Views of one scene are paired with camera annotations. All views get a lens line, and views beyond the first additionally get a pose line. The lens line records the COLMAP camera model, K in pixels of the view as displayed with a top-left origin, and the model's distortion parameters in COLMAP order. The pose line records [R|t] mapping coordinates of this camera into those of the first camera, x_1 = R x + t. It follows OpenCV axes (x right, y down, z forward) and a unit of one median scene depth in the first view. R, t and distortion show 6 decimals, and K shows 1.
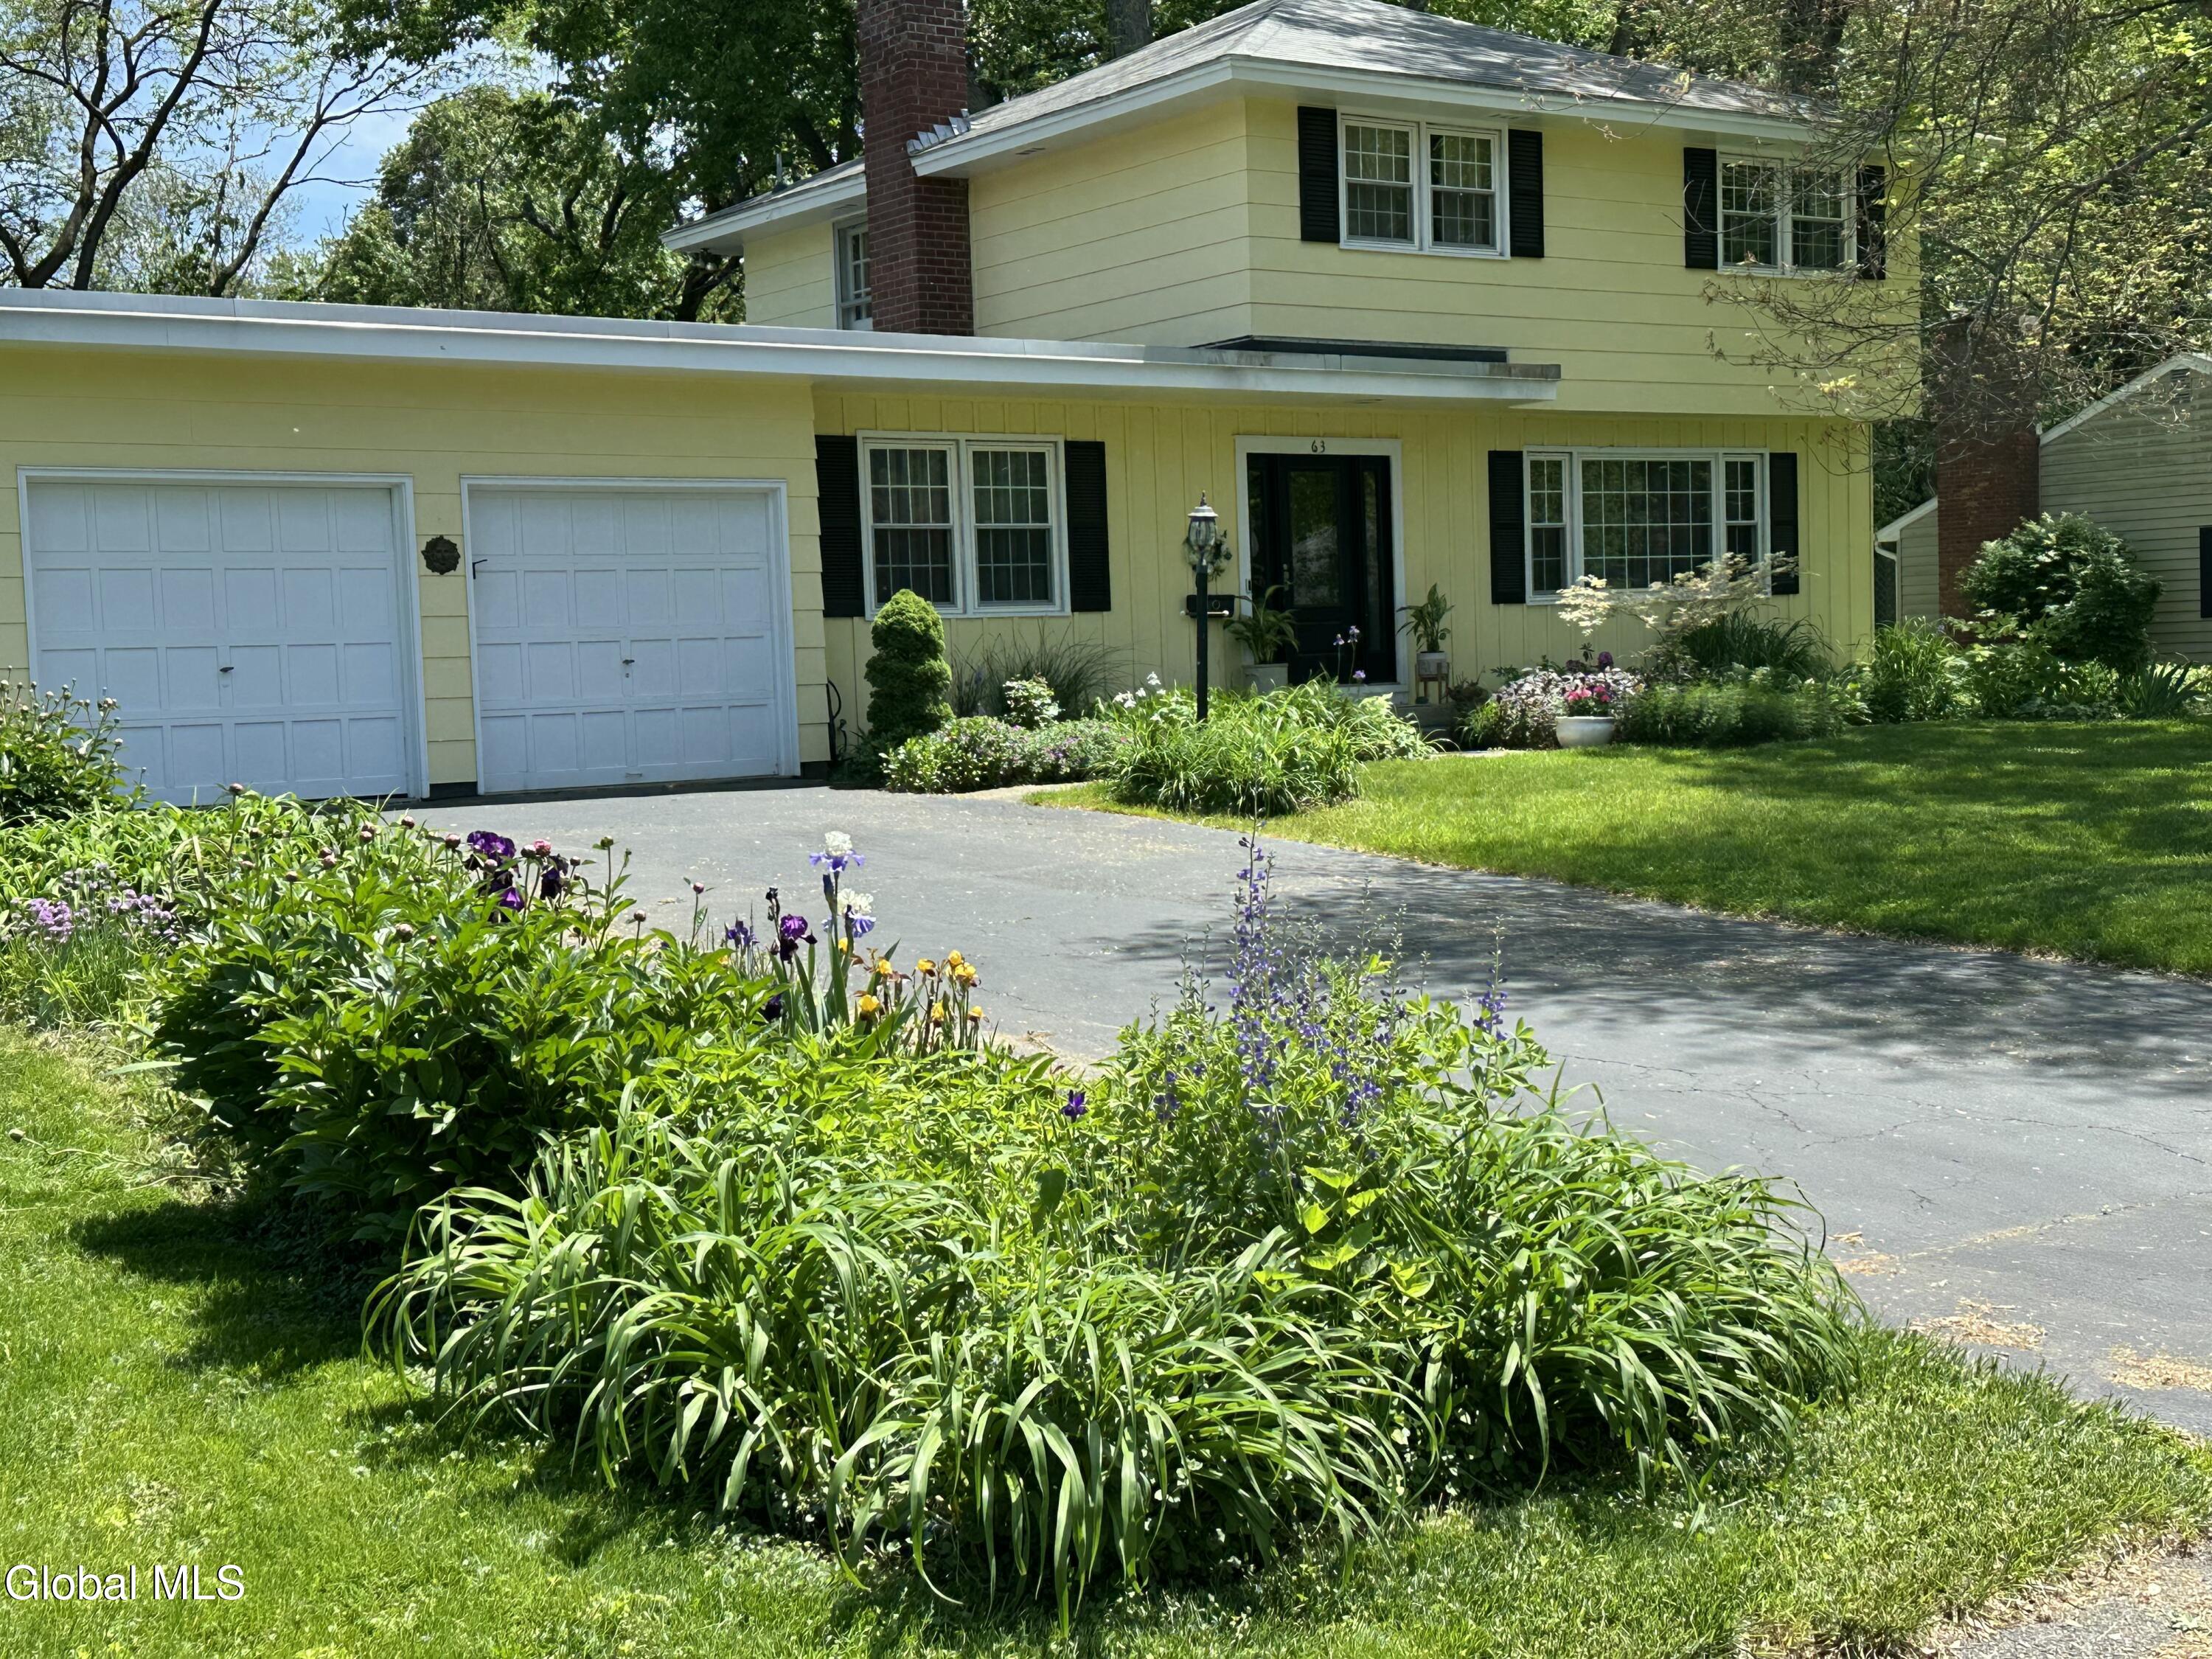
lens RADIAL K [[2755.1, 0, 1097.0], [0, 2755.1, 875.6], [0, 0, 1]] dist [0.140885, -0.091464]
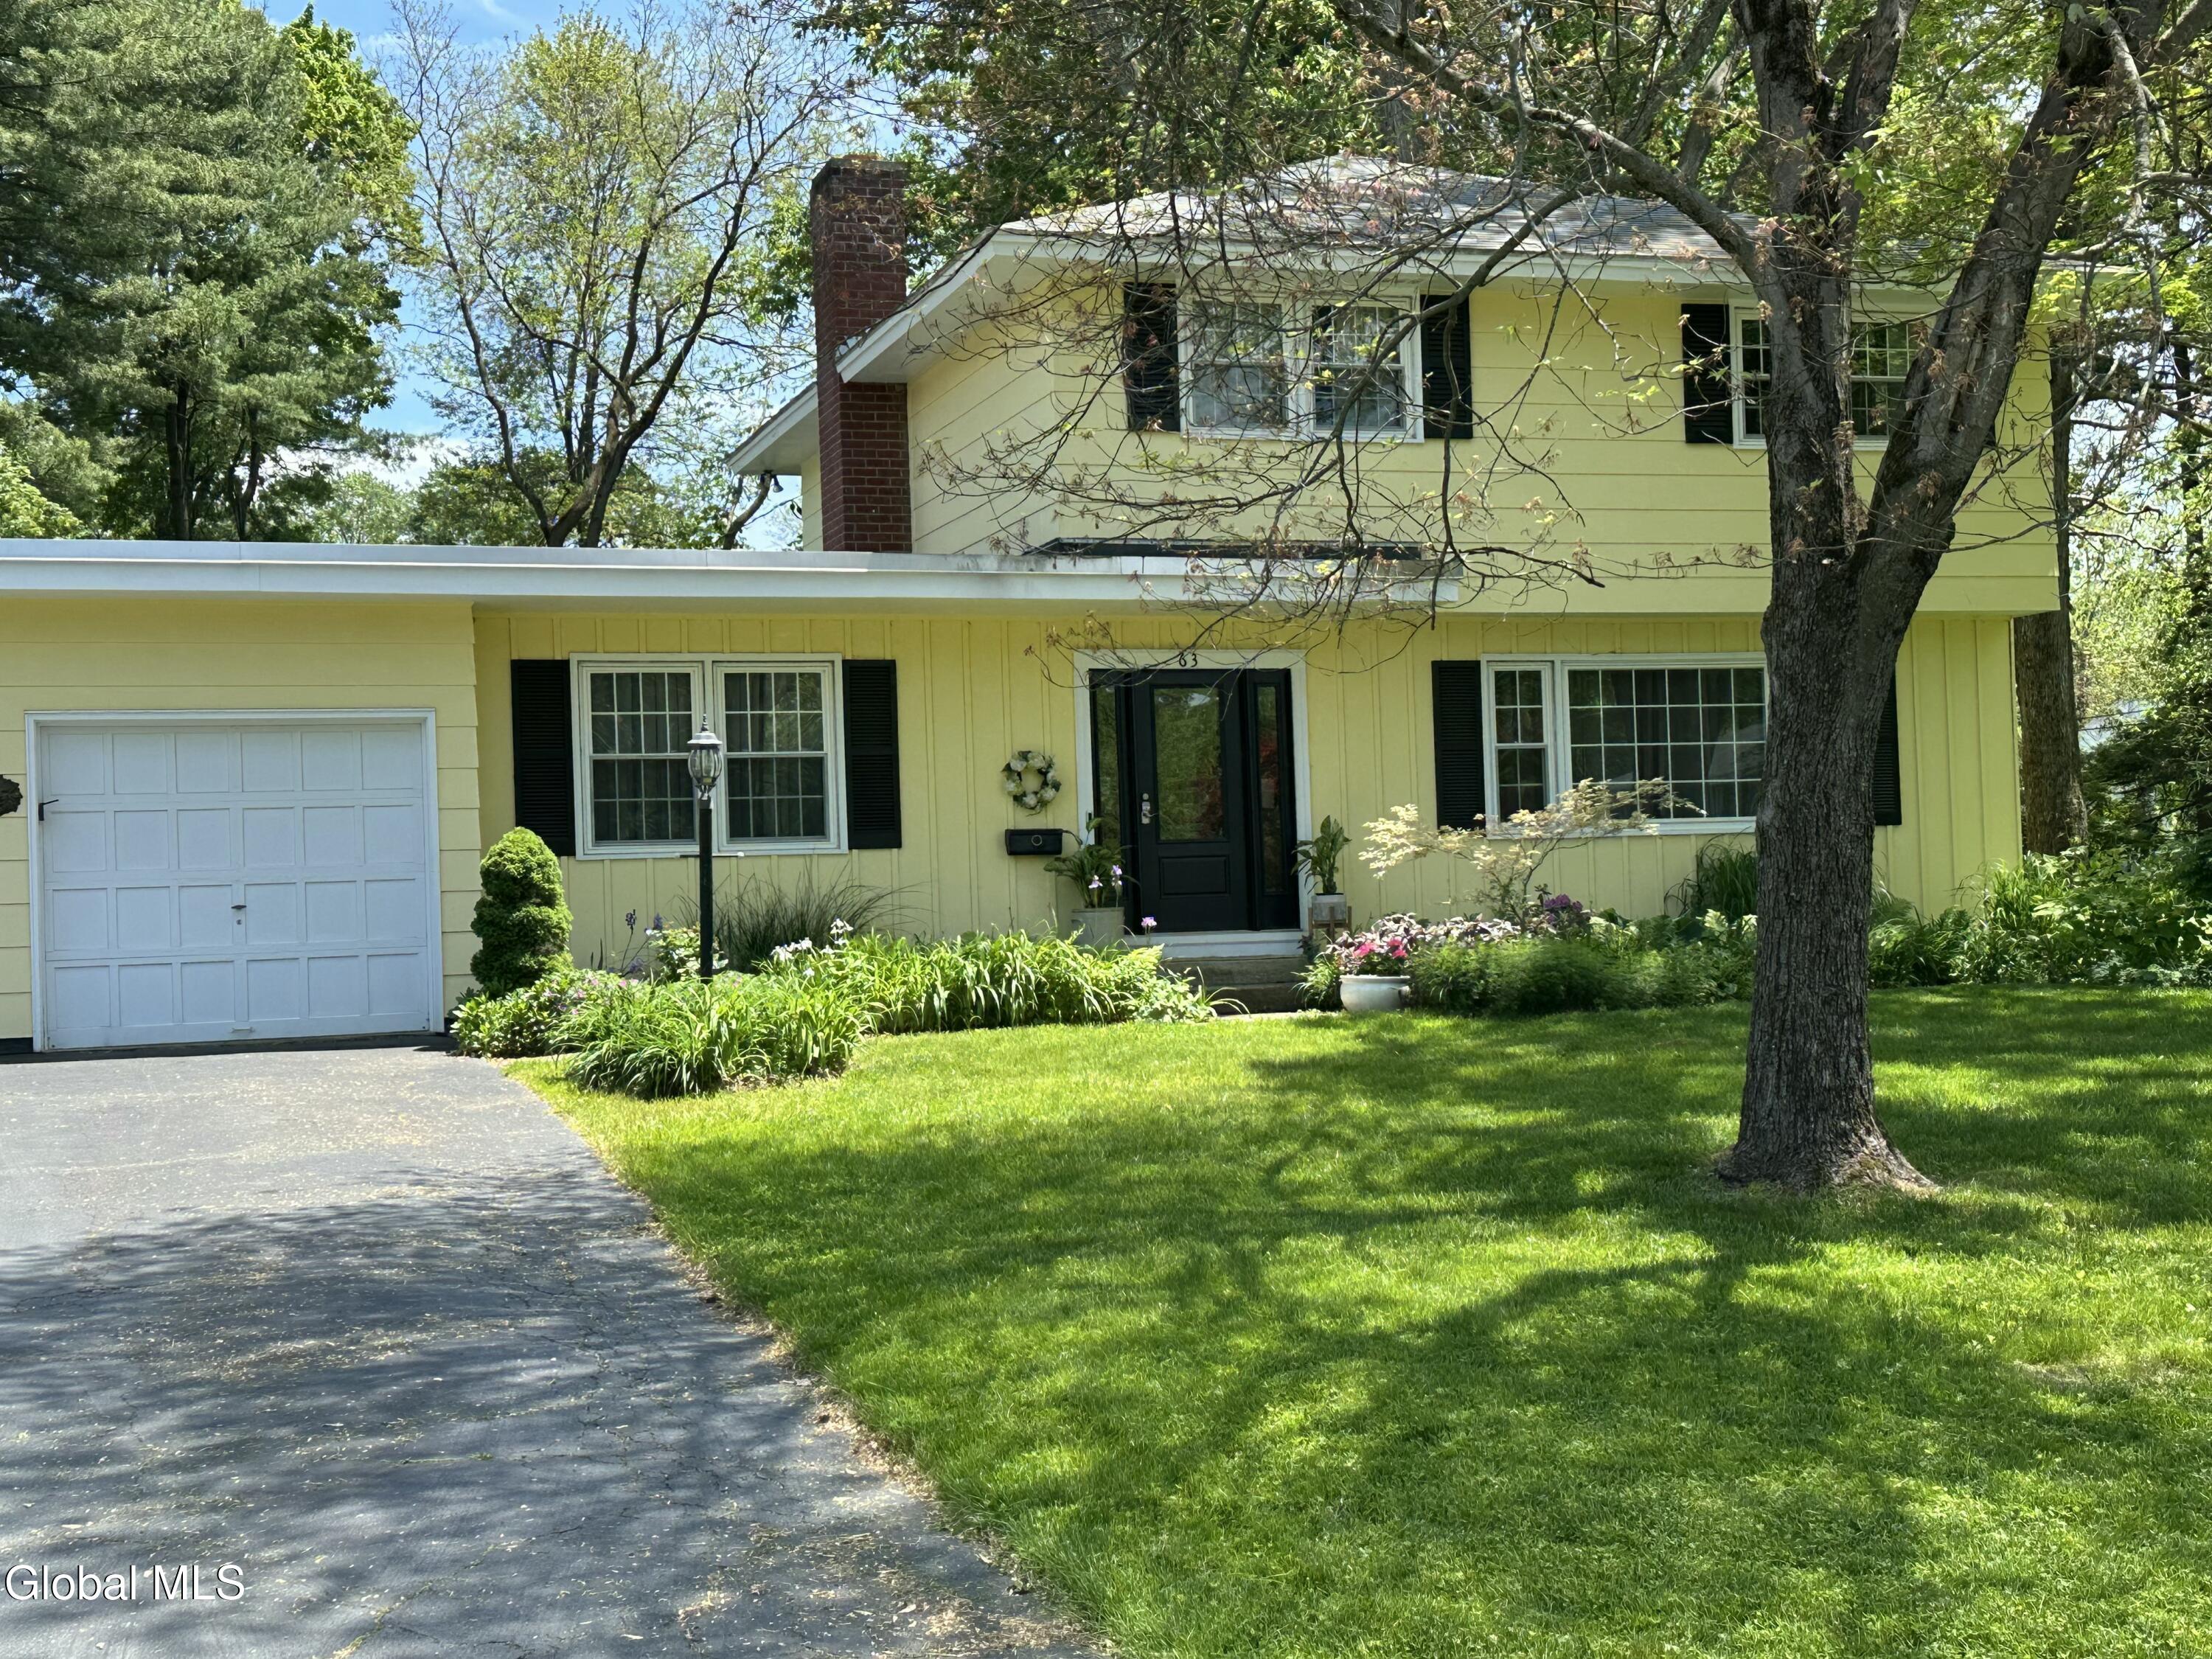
lens RADIAL K [[2755.1, 0, 1097.0], [0, 2755.1, 875.6], [0, 0, 1]] dist [0.140885, -0.091464]
pose [[0.954347, 0.002110, -0.298693, 0.324814], [-0.025484, 0.996904, -0.074379, -0.022316], [0.297612, 0.078596, 0.951446, 0.172543]]
